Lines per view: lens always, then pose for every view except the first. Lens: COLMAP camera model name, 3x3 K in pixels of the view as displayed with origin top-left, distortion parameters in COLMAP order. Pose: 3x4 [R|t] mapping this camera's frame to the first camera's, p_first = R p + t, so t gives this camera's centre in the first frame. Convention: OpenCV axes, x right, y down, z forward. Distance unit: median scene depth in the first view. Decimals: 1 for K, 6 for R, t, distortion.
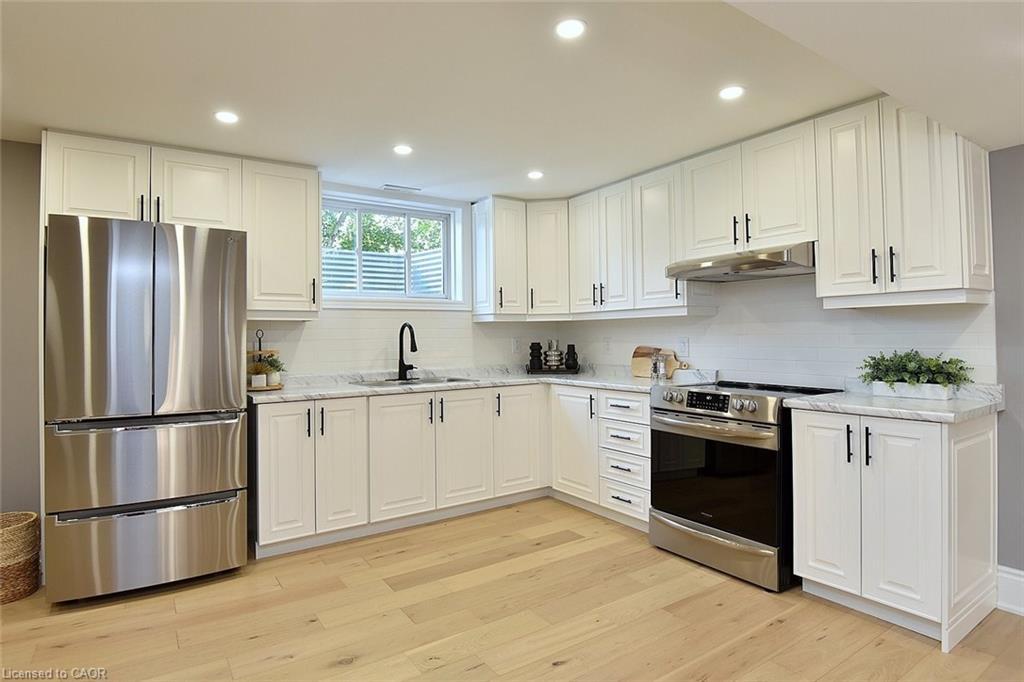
lens RADIAL K [[516.5, 0, 511.5], [0, 516.5, 343.4], [0, 0, 1]] dist [-0.020967, -0.019168]
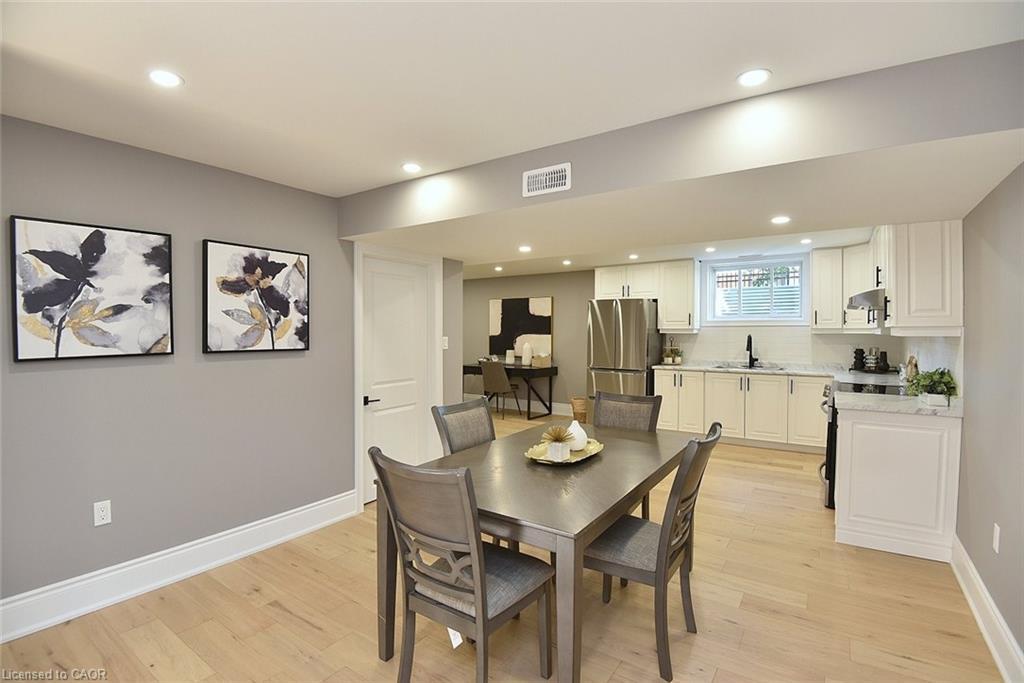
lens RADIAL K [[475.9, 0, 514.5], [0, 475.9, 338.3], [0, 0, 1]] dist [-0.020569, -0.000377]
pose [[0.377366, 0.025841, -0.925704, 0.942862], [-0.016466, 0.999640, 0.021193, -0.044896], [0.925918, 0.007245, 0.377655, -0.324026]]
